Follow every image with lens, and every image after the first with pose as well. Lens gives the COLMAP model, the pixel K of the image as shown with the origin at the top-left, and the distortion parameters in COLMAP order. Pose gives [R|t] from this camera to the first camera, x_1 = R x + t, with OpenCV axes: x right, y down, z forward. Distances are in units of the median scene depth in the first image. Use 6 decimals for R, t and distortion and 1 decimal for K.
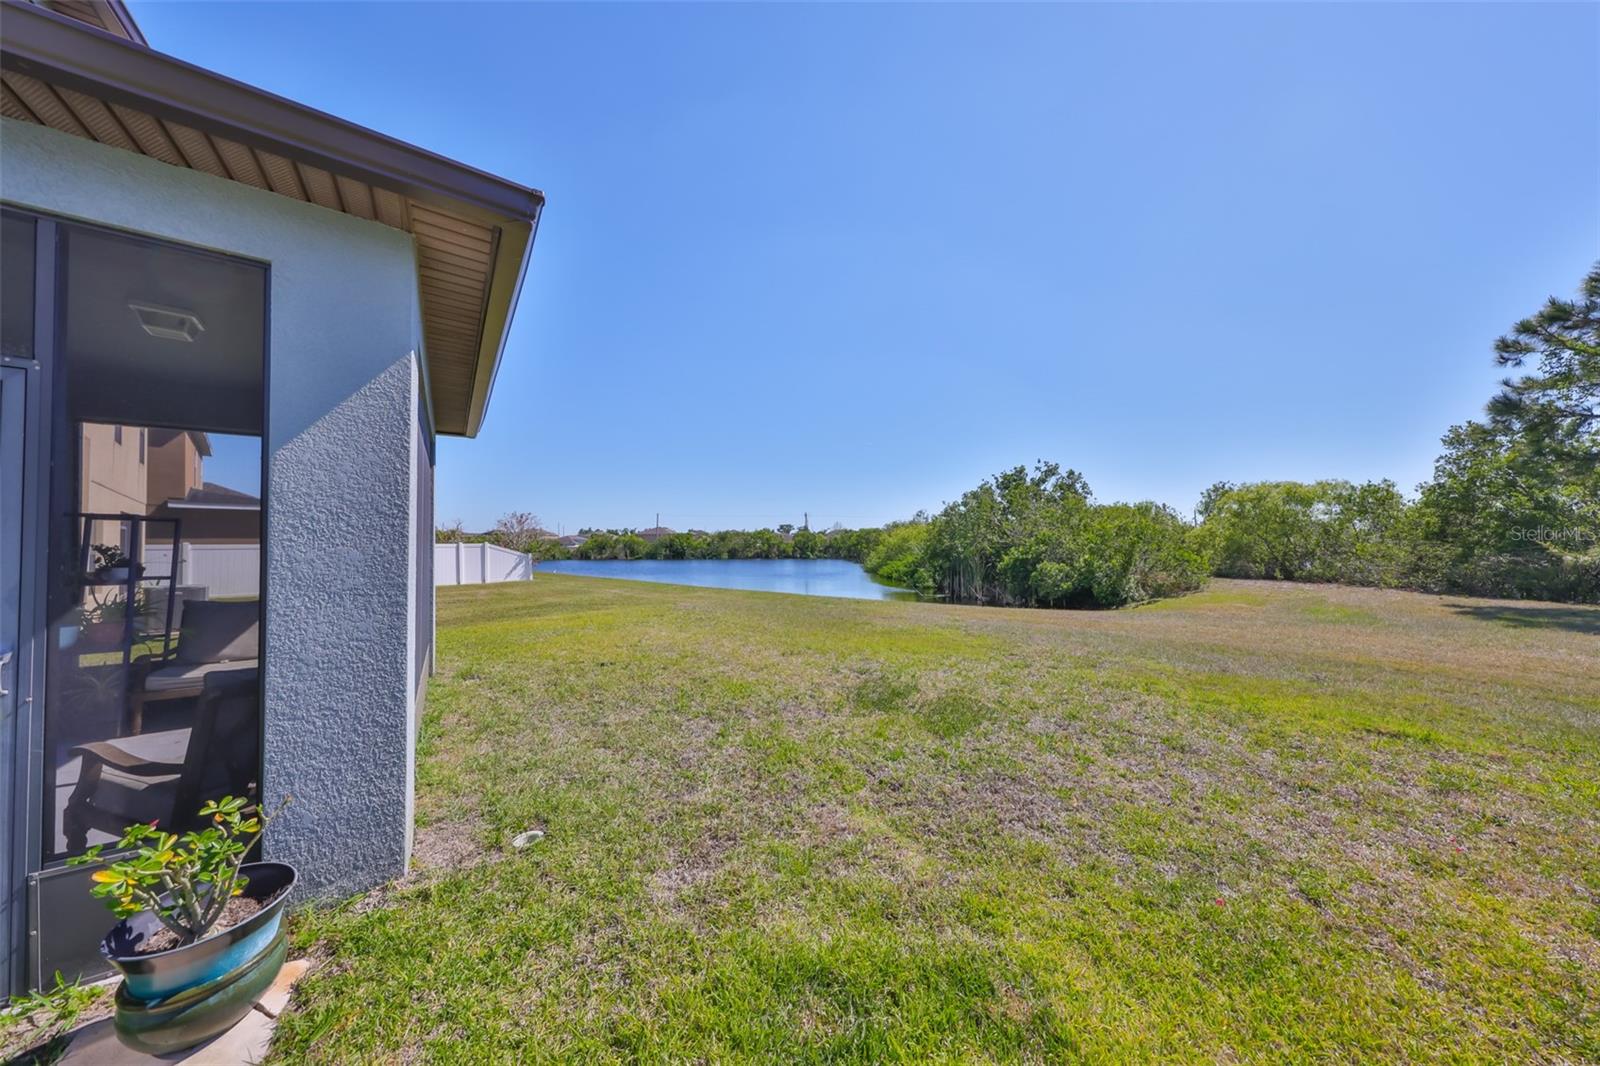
lens RADIAL K [[495.7, 0, 797.0], [0, 495.7, 538.4], [0, 0, 1]] dist [-0.001577, -0.000302]
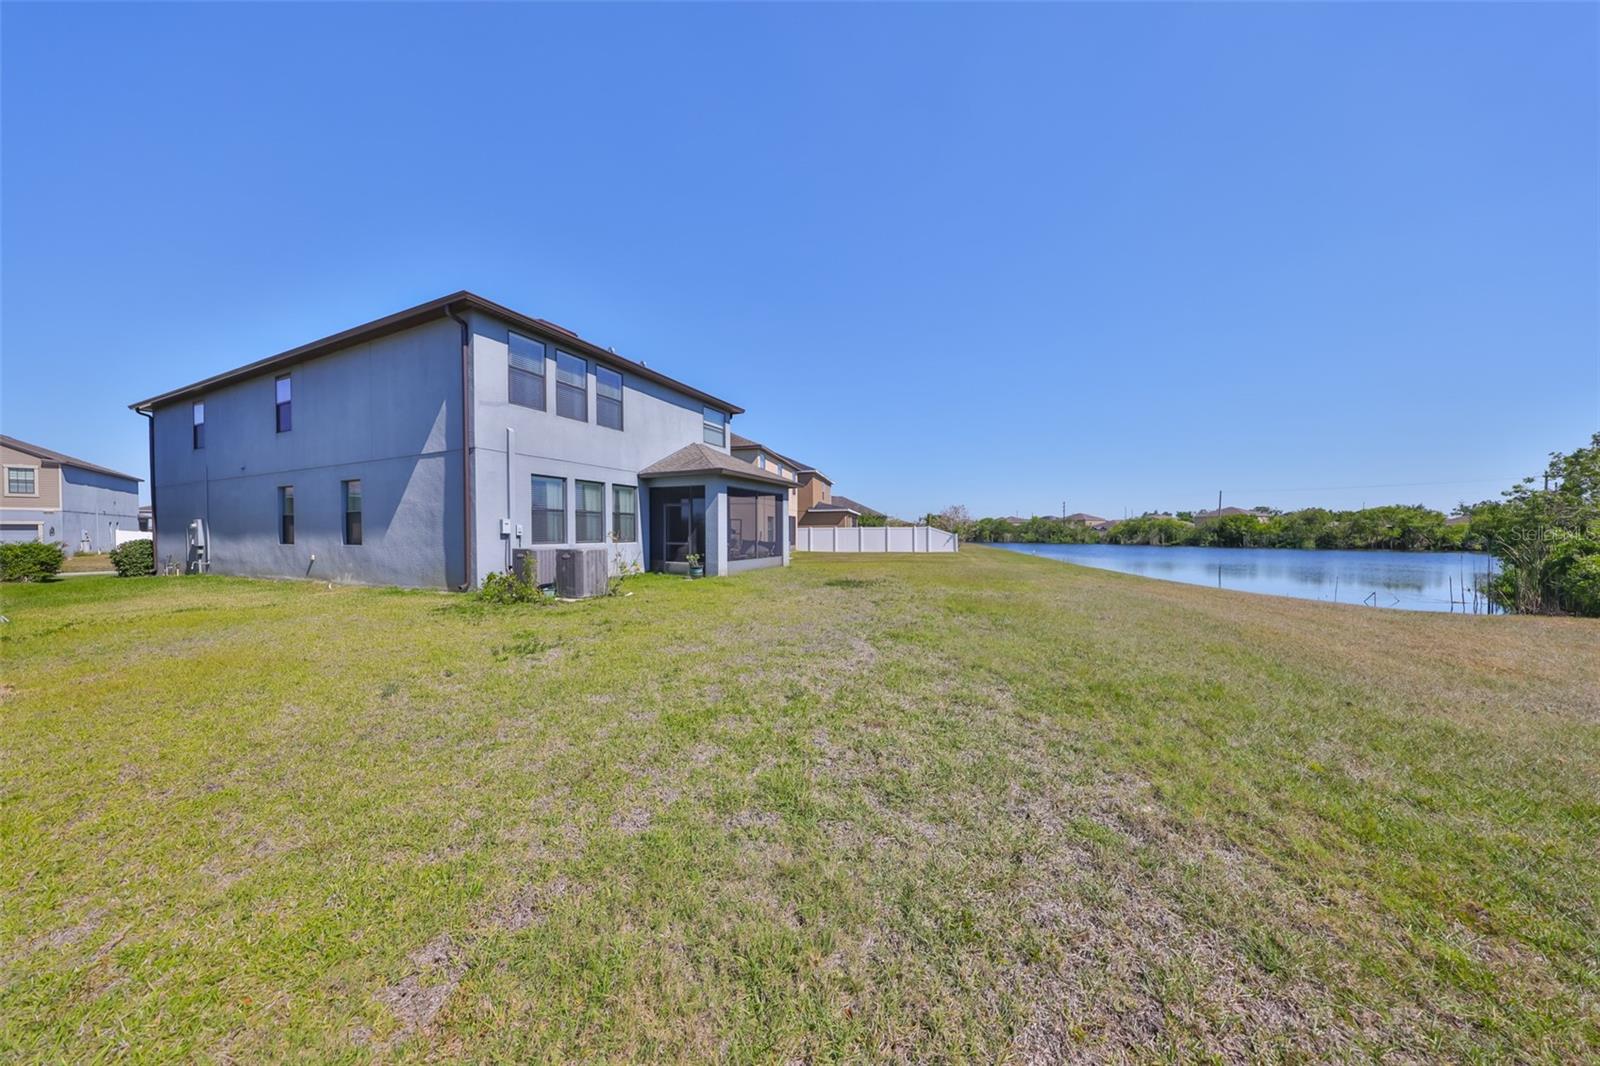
lens RADIAL K [[495.7, 0, 805.8], [0, 495.7, 532.2], [0, 0, 1]] dist [-0.001577, -0.000302]
pose [[0.502254, 0.004383, -0.864709, 0.376664], [0.011072, 0.999873, 0.011499, 0.002634], [0.864649, -0.015349, 0.502142, -0.100941]]
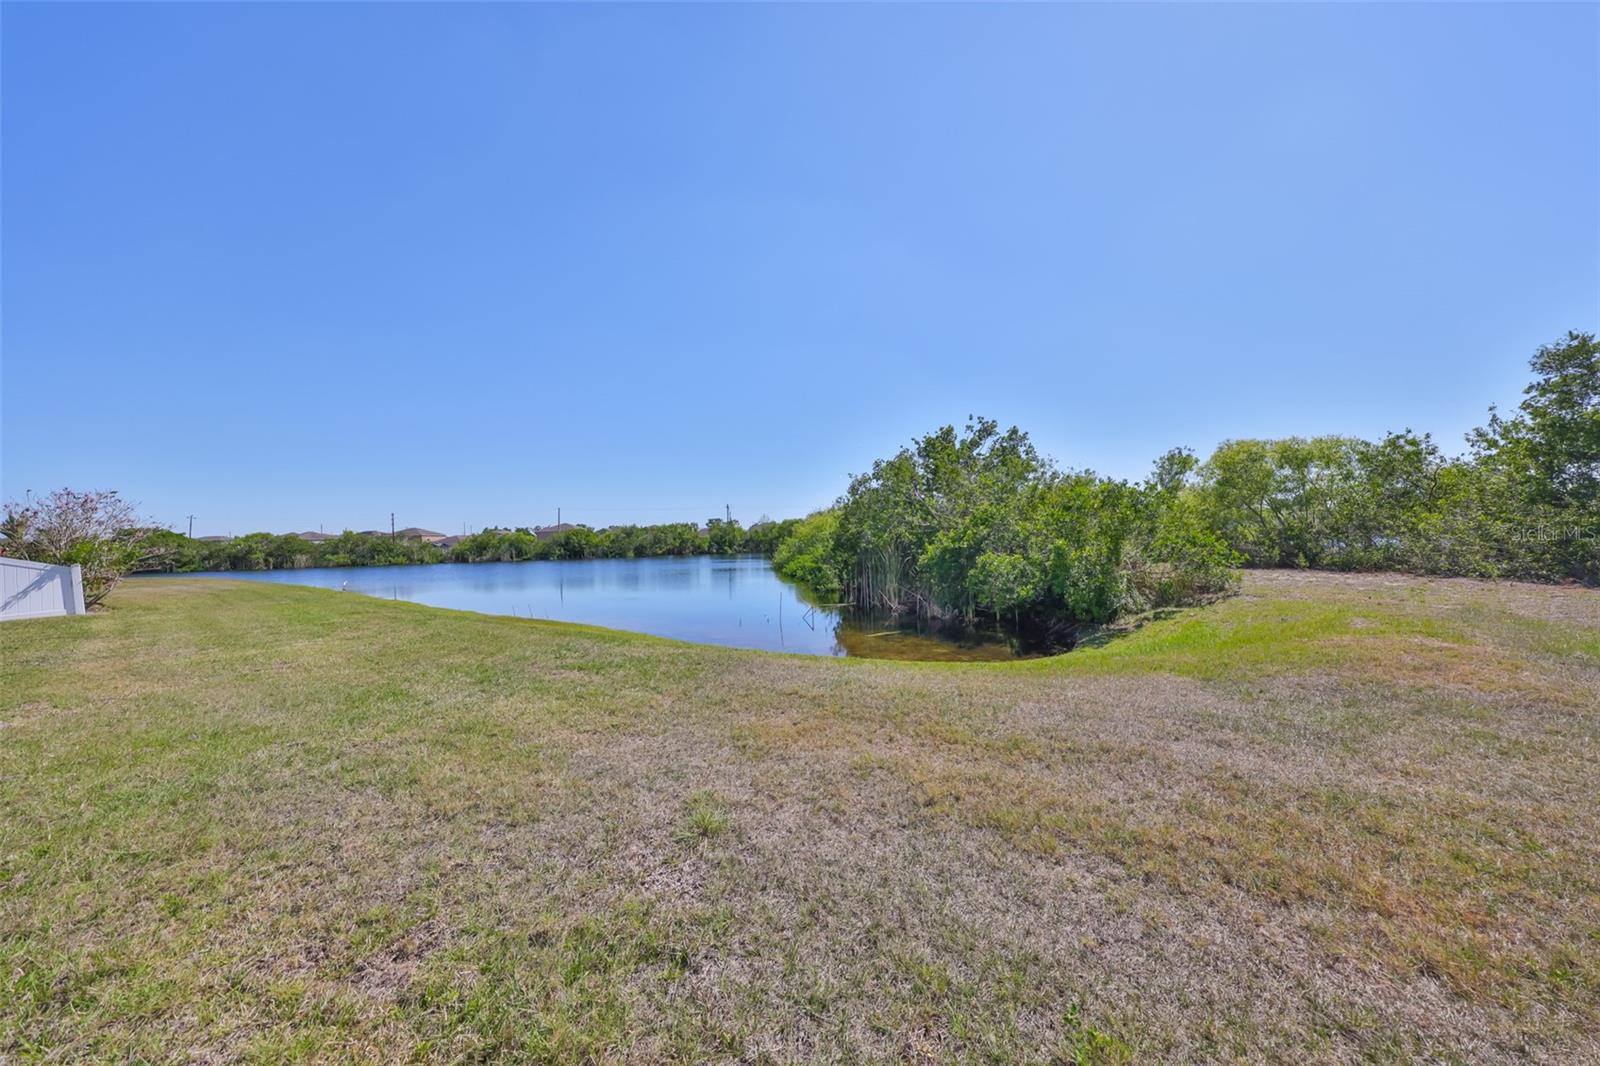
lens RADIAL K [[495.7, 0, 790.2], [0, 495.7, 533.6], [0, 0, 1]] dist [-0.001577, -0.000302]
pose [[0.993117, -0.023457, 0.114755, 0.121029], [0.023255, 0.999725, 0.003097, 0.010448], [-0.114796, -0.000407, 0.993389, 0.274174]]
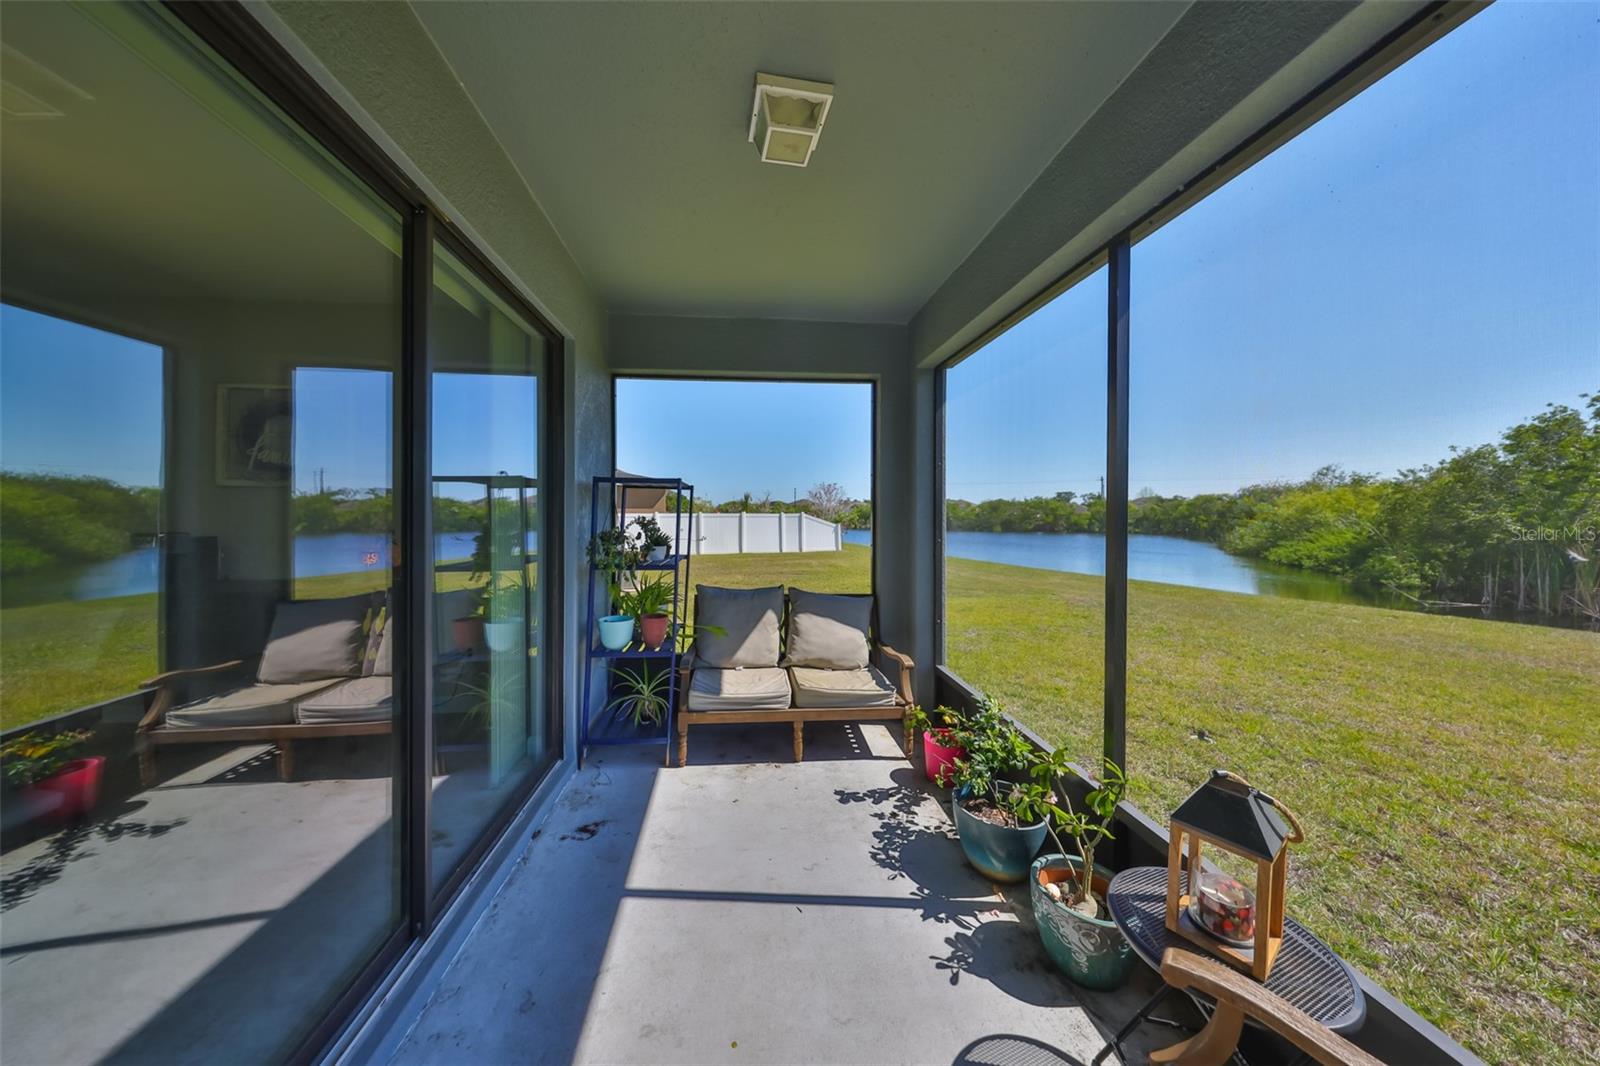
lens RADIAL K [[495.7, 0, 764.4], [0, 495.7, 515.5], [0, 0, 1]] dist [-0.001577, -0.000302]
pose [[0.848600, 0.006011, -0.529001, -0.097187], [0.001485, 0.999904, 0.013744, -0.000192], [0.529033, -0.012449, 0.848510, 0.049257]]
